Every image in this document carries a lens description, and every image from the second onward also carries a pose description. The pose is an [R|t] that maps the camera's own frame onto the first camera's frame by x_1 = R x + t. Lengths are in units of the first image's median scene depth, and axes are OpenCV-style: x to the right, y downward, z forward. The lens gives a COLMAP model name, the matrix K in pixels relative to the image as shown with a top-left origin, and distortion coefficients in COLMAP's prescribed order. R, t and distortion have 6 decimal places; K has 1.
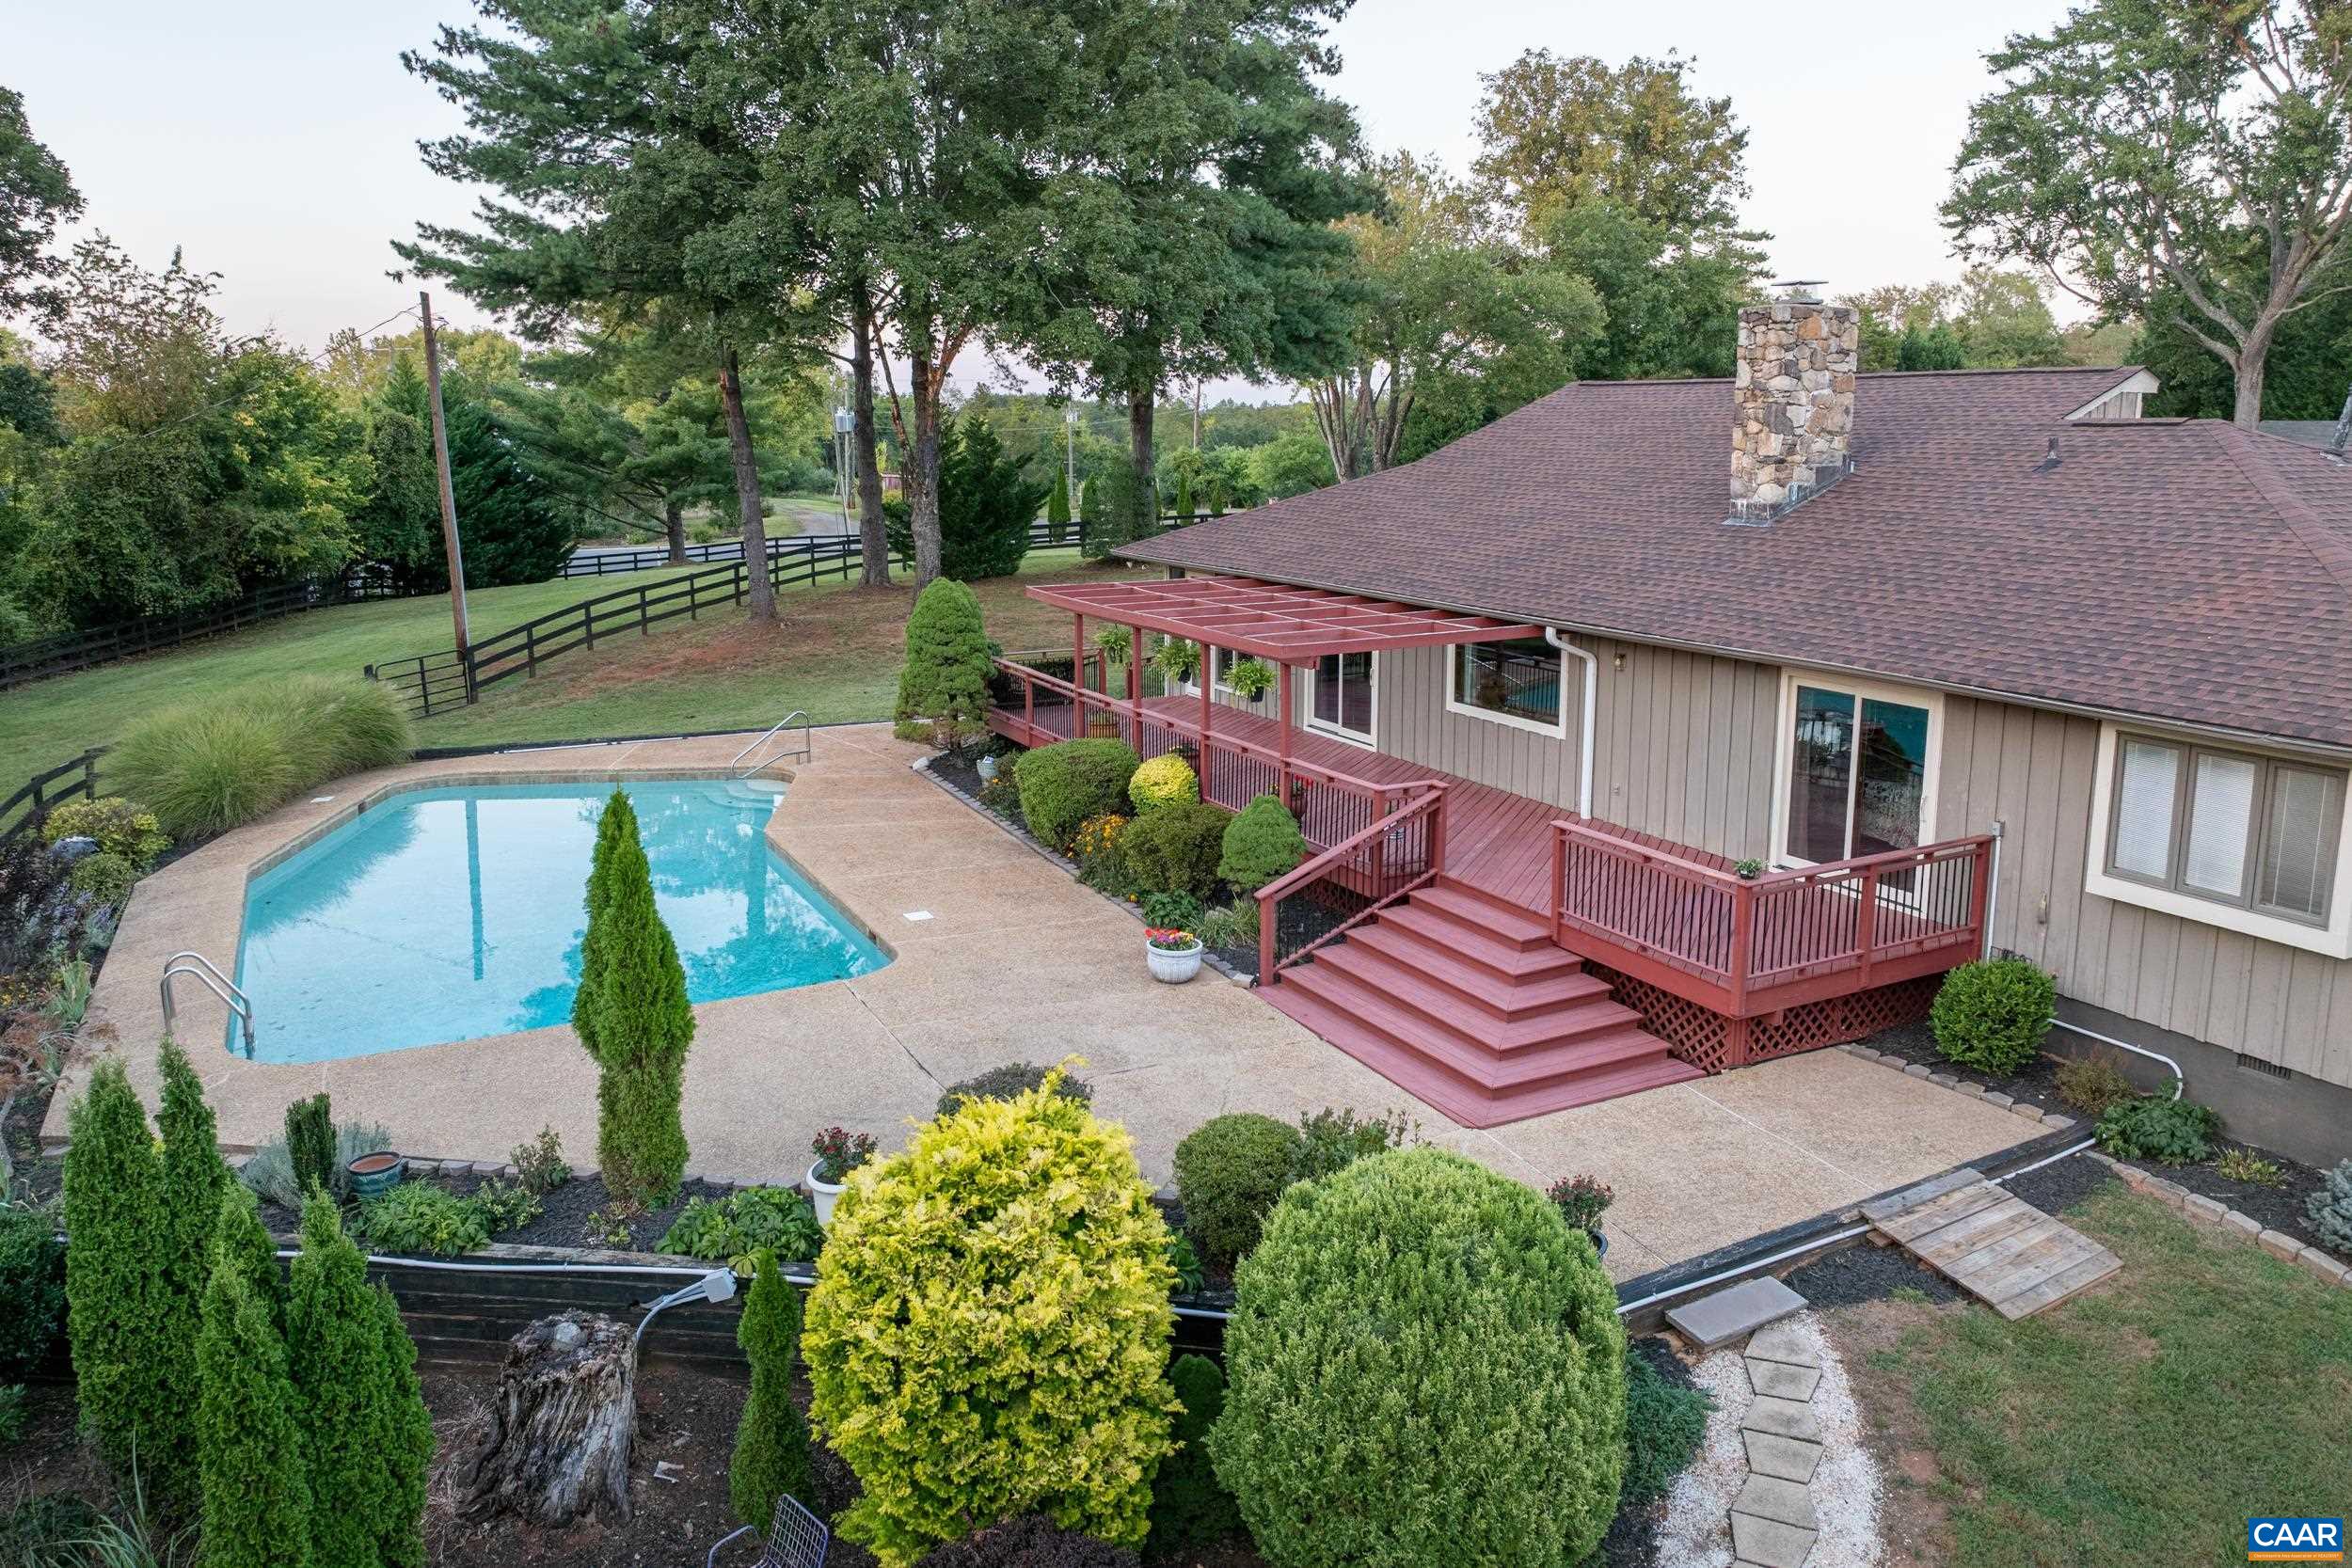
lens RADIAL K [[1600.6, 0, 1219.6], [0, 1600.6, 694.2], [0, 0, 1]] dist [-0.053955, 0.007742]
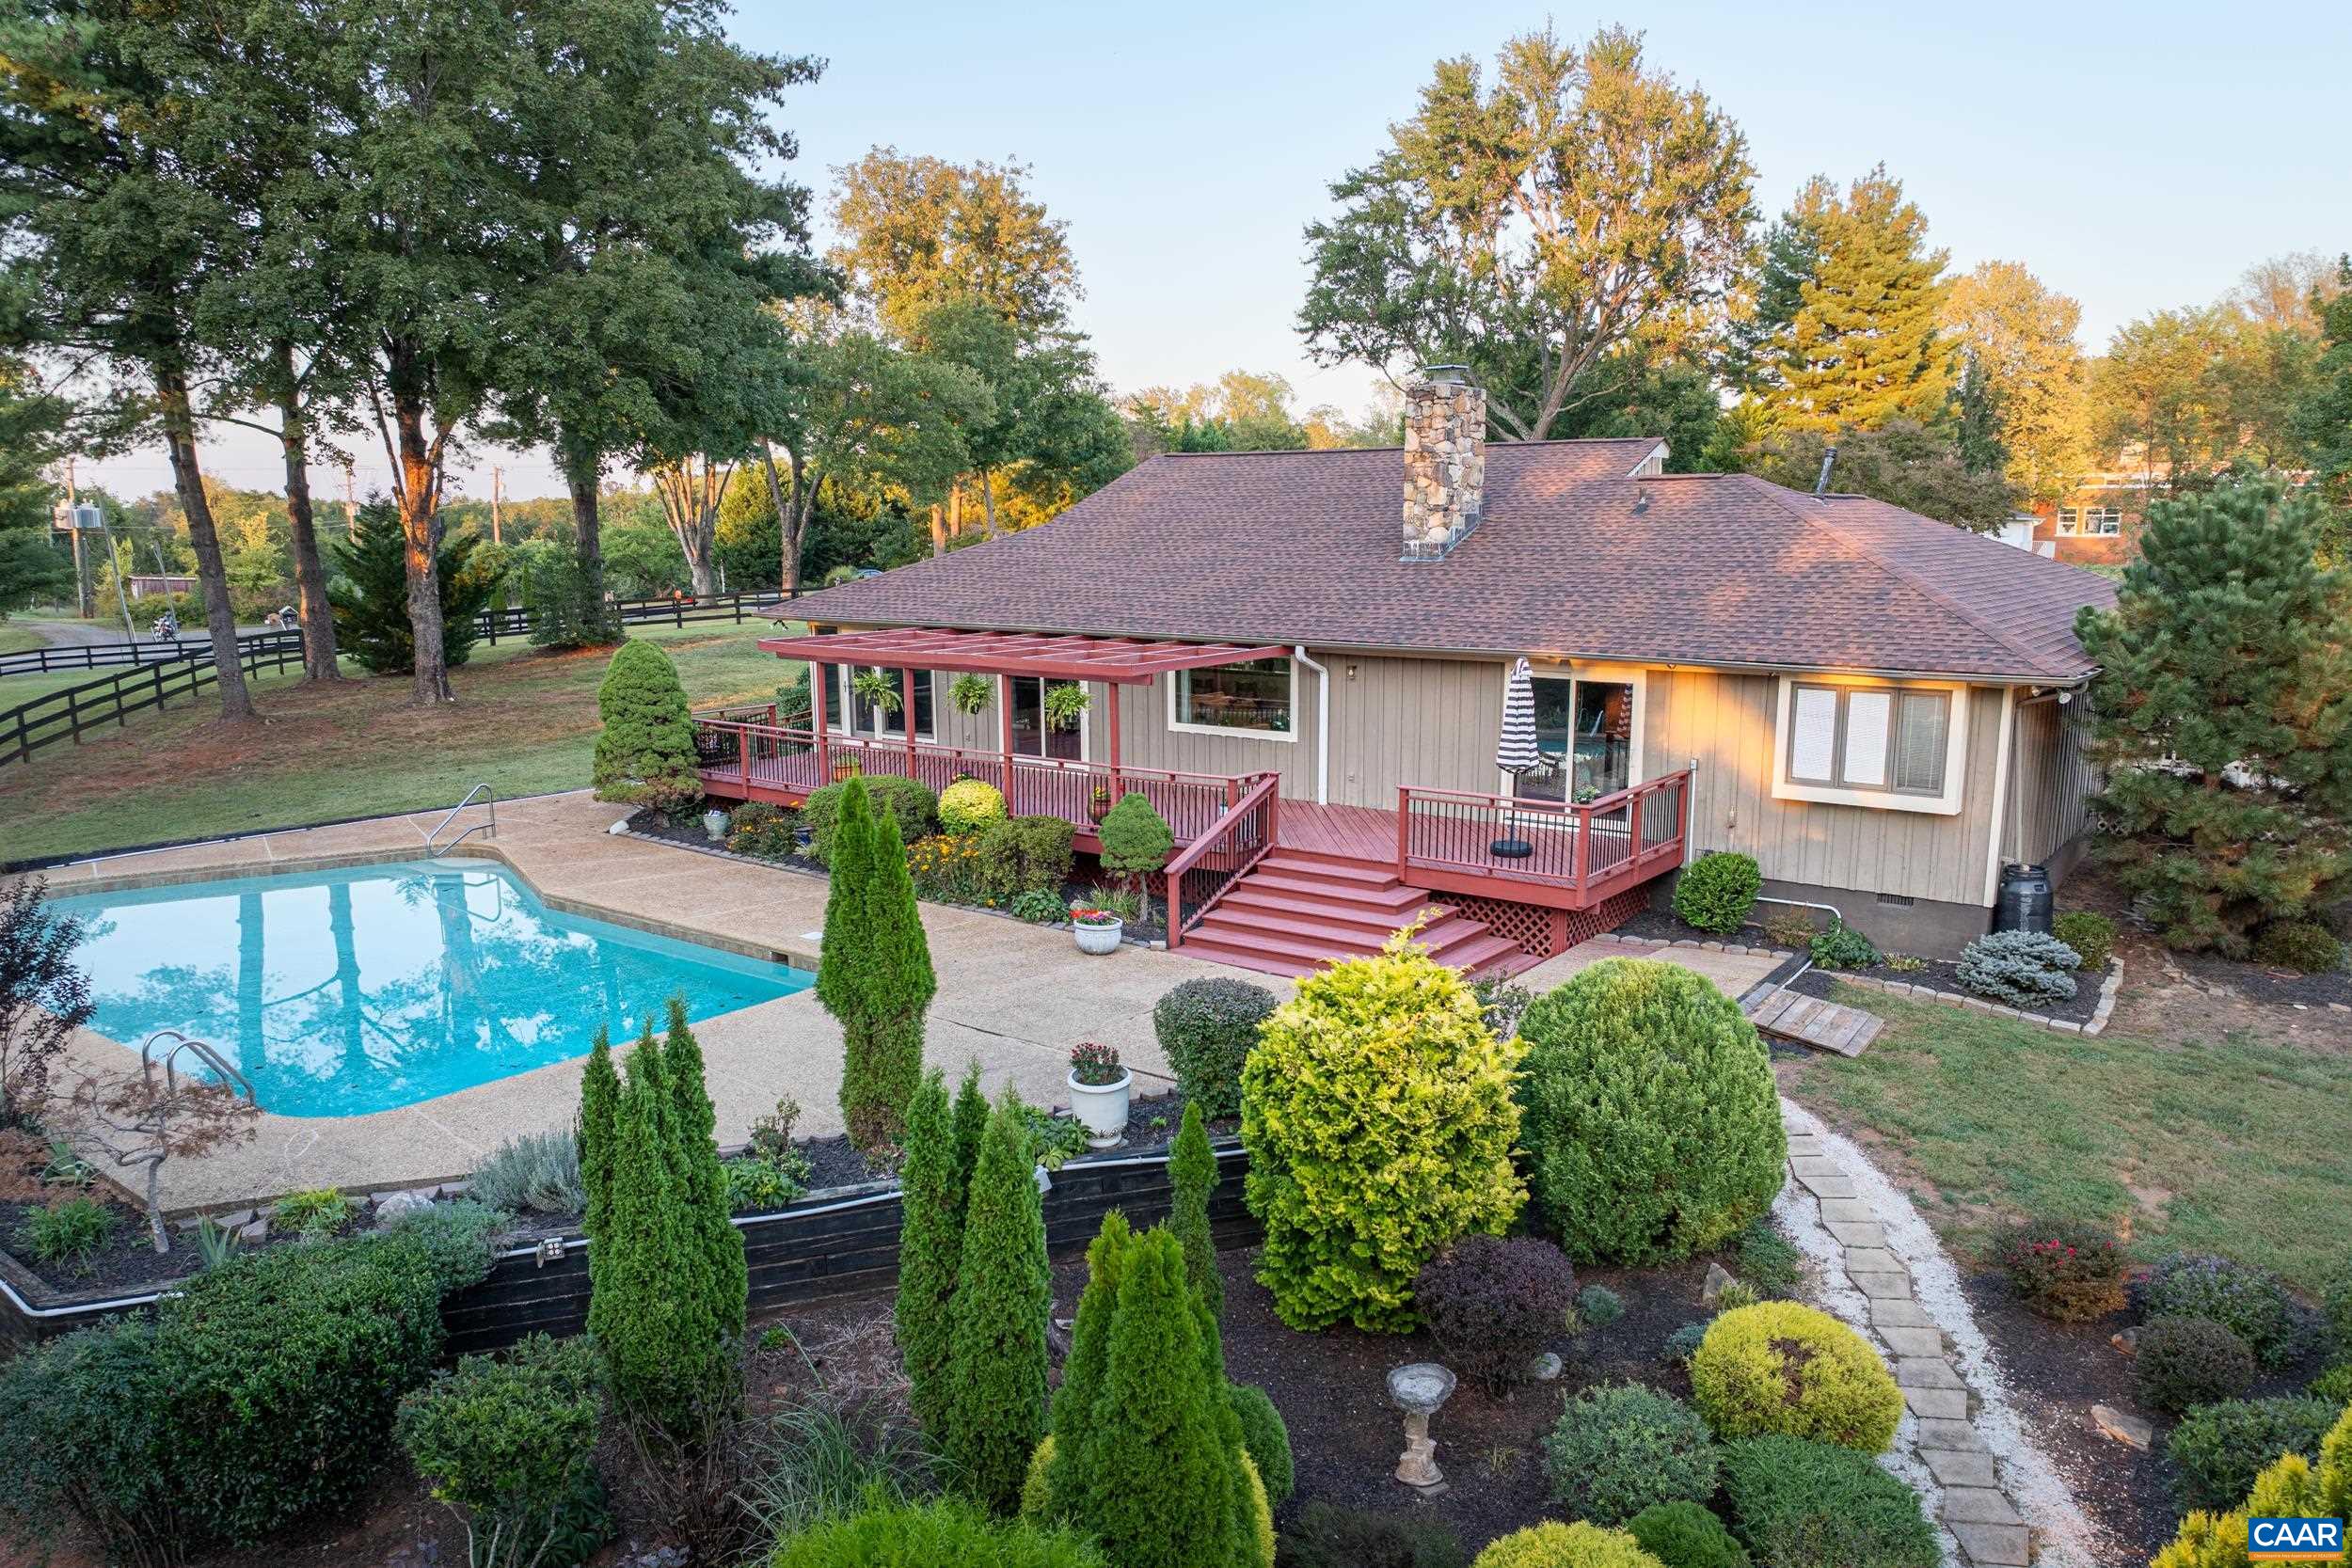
lens RADIAL K [[1591.2, 0, 1176.6], [0, 1591.2, 815.6], [0, 0, 1]] dist [-0.047715, -0.000605]
pose [[0.907295, -0.078828, 0.413039, -0.373841], [0.072143, 0.996888, 0.031785, 0.039969], [-0.414259, 0.000960, 0.910158, -0.057730]]
